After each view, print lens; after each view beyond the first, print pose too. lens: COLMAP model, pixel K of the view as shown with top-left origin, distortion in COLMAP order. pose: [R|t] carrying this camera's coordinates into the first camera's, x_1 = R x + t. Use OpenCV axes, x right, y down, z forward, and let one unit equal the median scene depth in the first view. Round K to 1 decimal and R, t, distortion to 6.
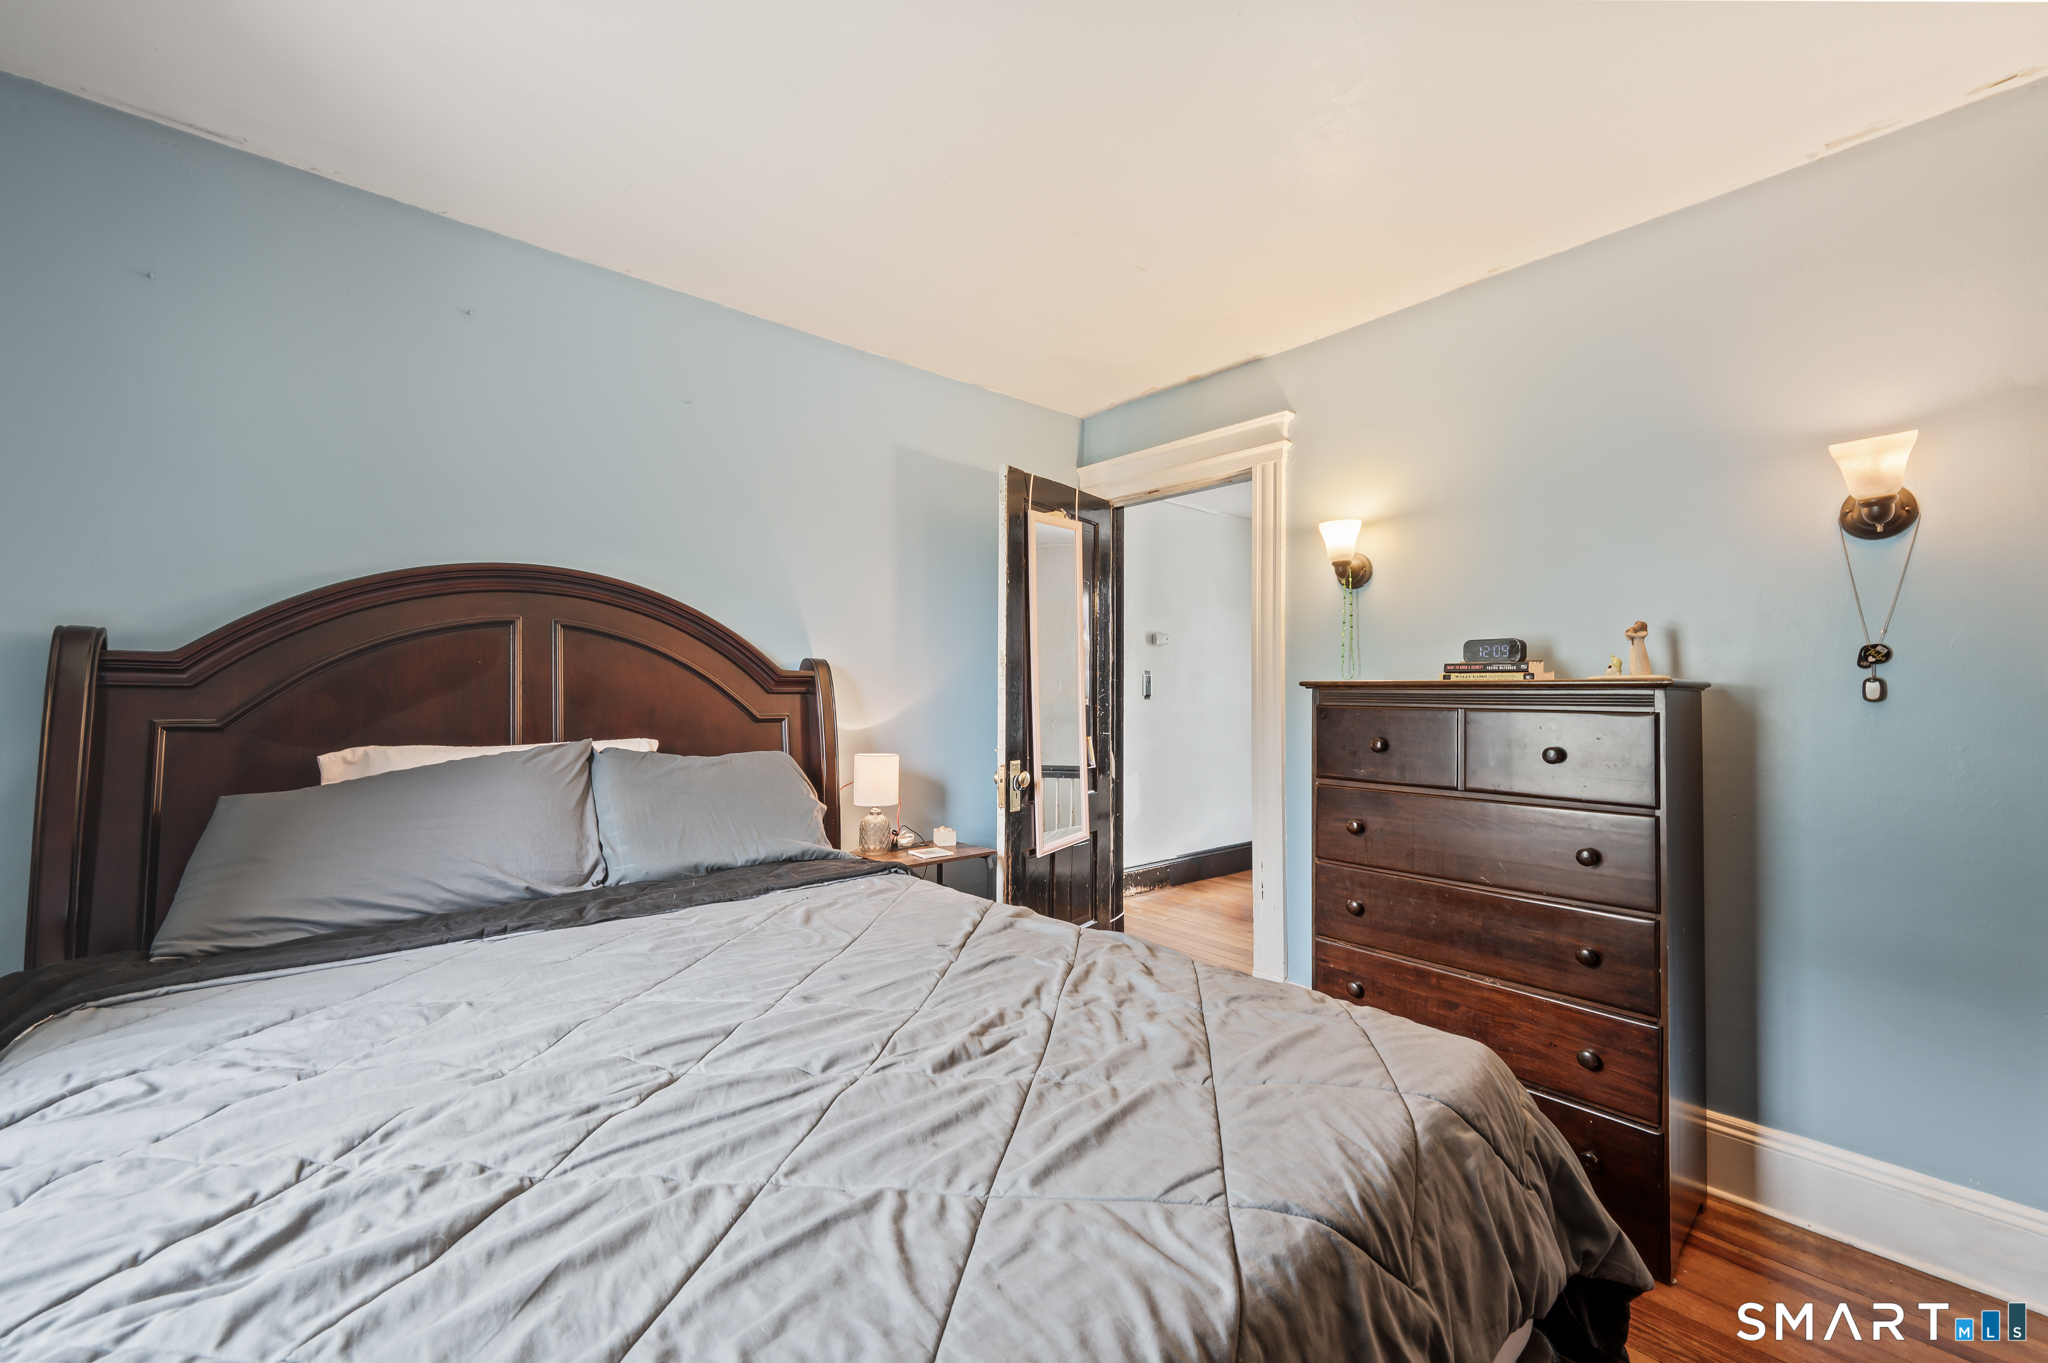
lens RADIAL K [[810.8, 0, 1024.0], [0, 810.8, 681.5], [0, 0, 1]] dist [-0.000074, 0.000034]
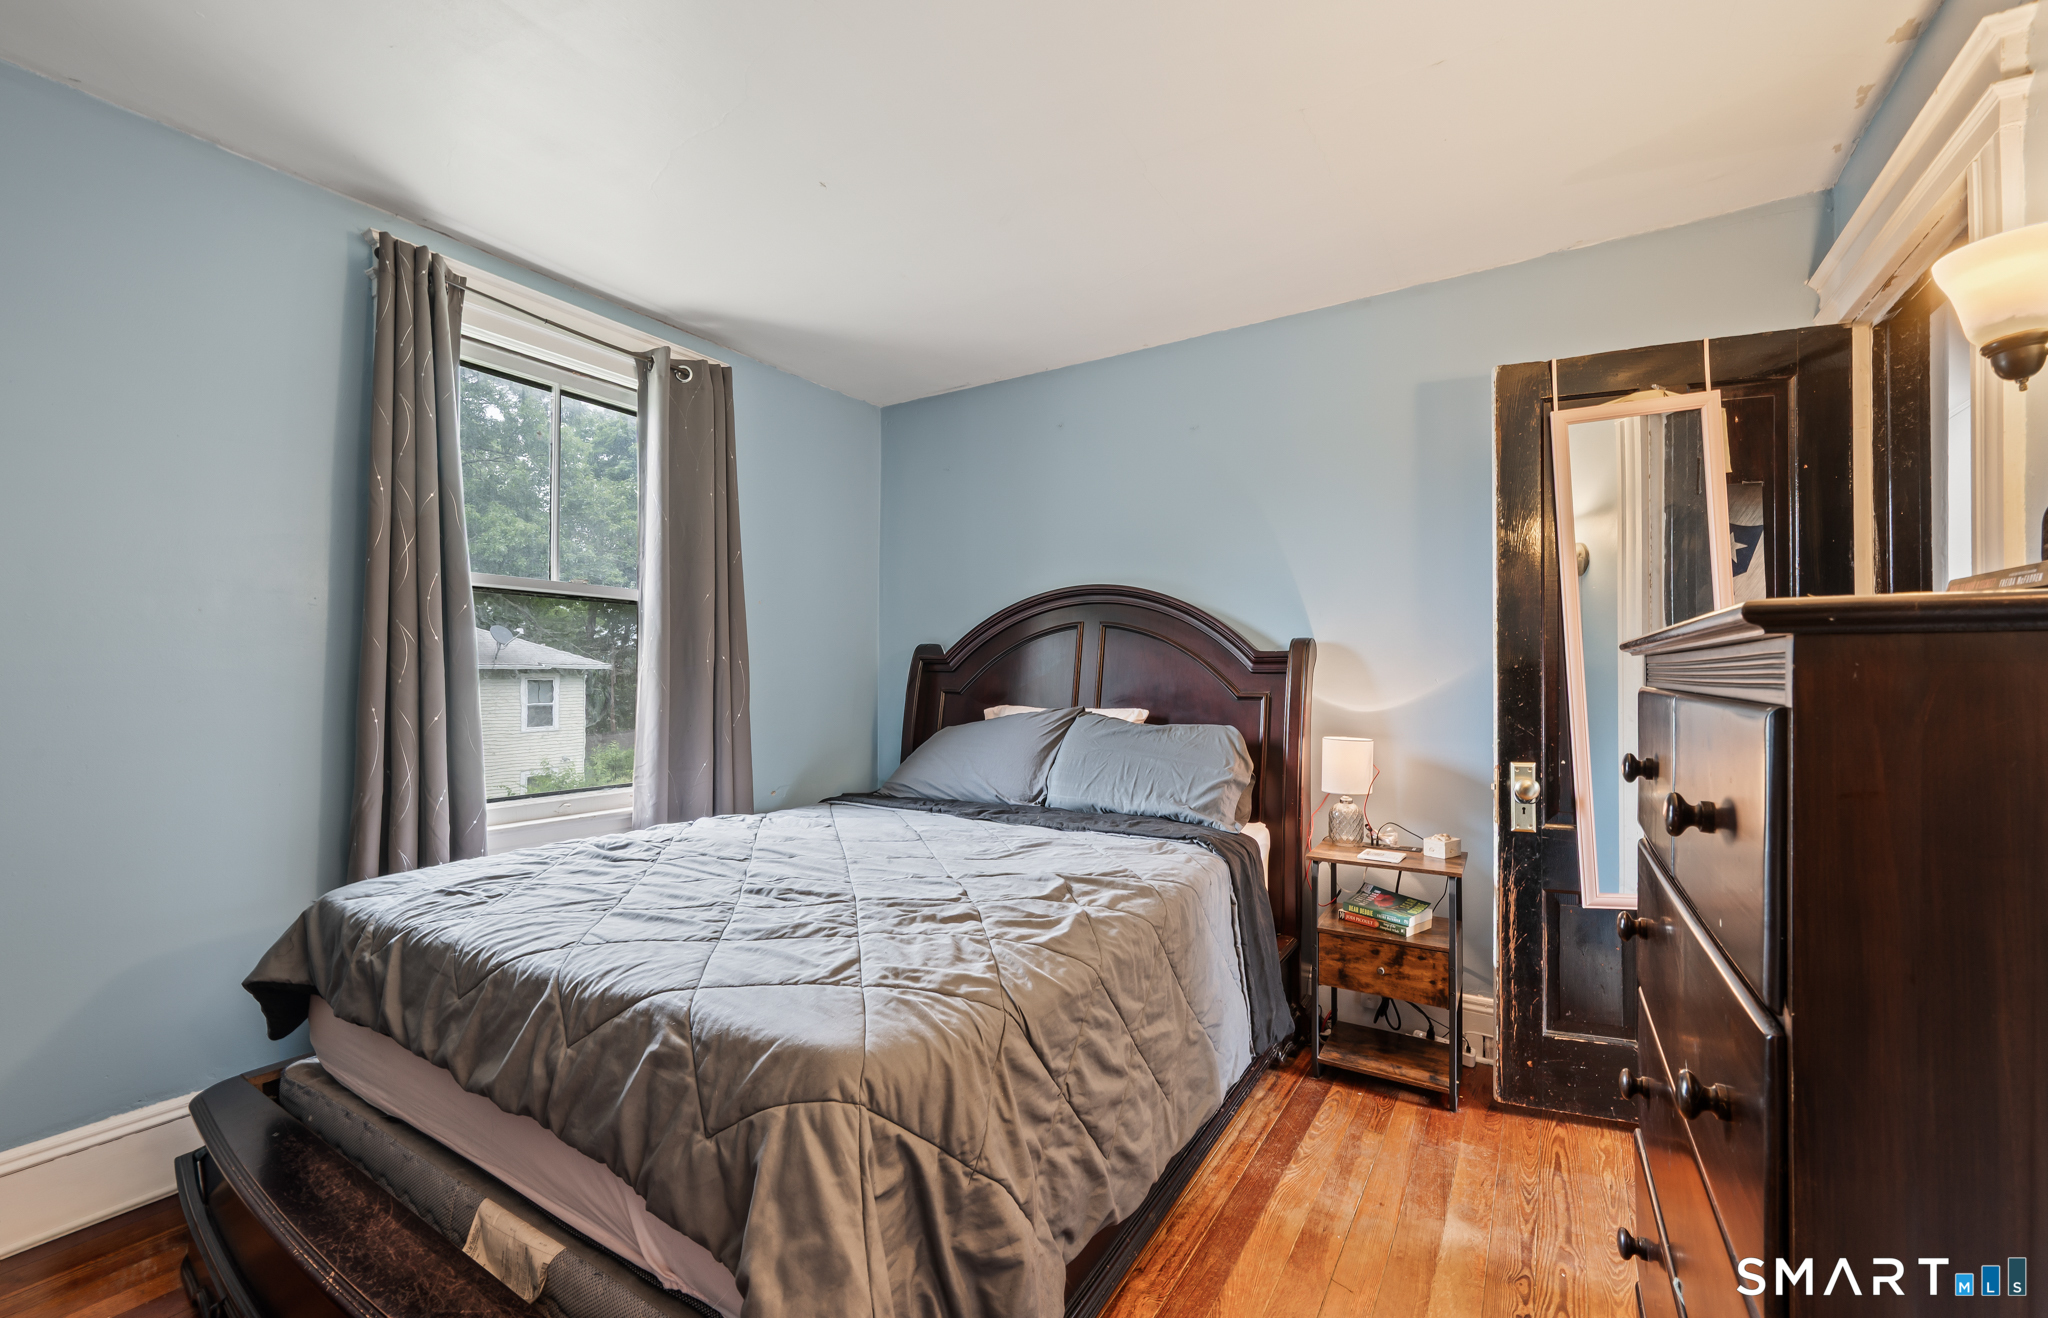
lens RADIAL K [[821.0, 0, 1030.2], [0, 821.0, 678.8], [0, 0, 1]] dist [0.000371, 0.000015]
pose [[0.293323, -0.004001, -0.956005, 0.609446], [0.015977, 0.999872, 0.000717, 0.015233], [0.955880, -0.015484, 0.293349, 0.381186]]
